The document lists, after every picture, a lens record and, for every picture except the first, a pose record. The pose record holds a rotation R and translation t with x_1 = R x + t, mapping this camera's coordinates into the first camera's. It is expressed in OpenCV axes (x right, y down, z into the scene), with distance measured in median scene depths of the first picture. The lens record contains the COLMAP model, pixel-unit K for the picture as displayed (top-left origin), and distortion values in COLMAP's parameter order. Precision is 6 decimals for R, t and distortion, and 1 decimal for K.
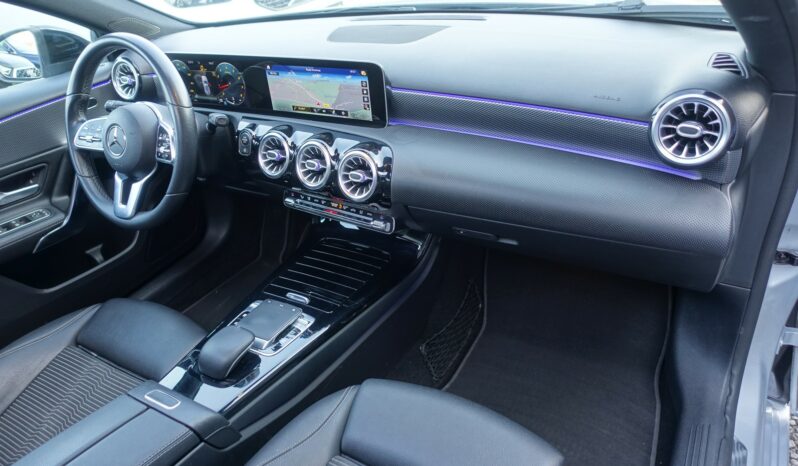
lens RADIAL K [[547.0, 0, 399.0], [0, 547.0, 233.0], [0, 0, 1]] dist [-0.008961, 0.008593]
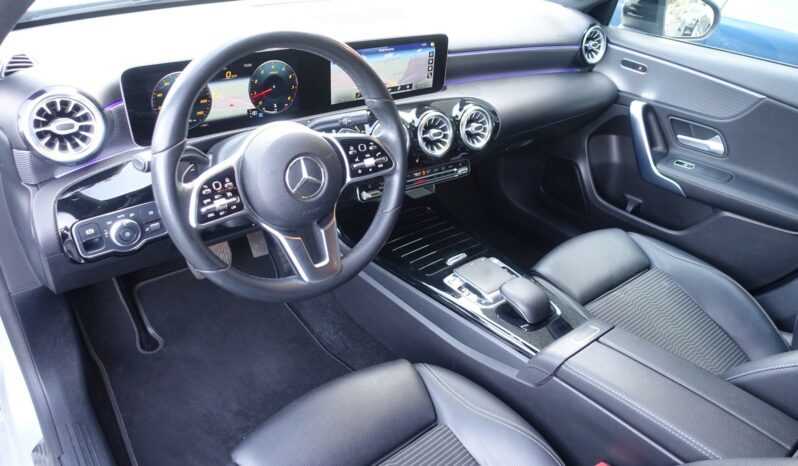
lens RADIAL K [[539.9, 0, 399.0], [0, 539.9, 233.0], [0, 0, 1]] dist [-0.007578, 0.000627]
pose [[0.352004, -0.393248, 0.849382, -1.100521], [0.384248, 0.888181, 0.251969, -0.235899], [-0.853491, 0.237679, 0.463748, 0.591450]]
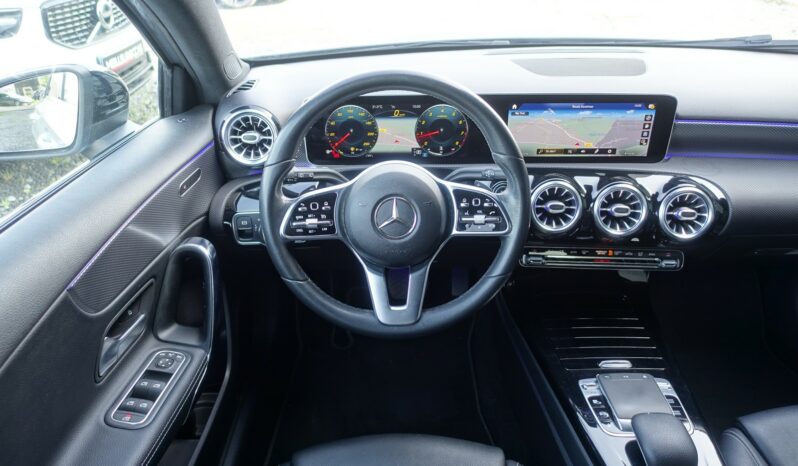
lens RADIAL K [[547.0, 0, 399.0], [0, 547.0, 233.0], [0, 0, 1]] dist [-0.008961, 0.008593]
pose [[0.855522, -0.162262, 0.491683, -0.867399], [0.195114, 0.980652, -0.015867, -0.138355], [-0.479596, 0.109509, 0.870629, 0.385420]]
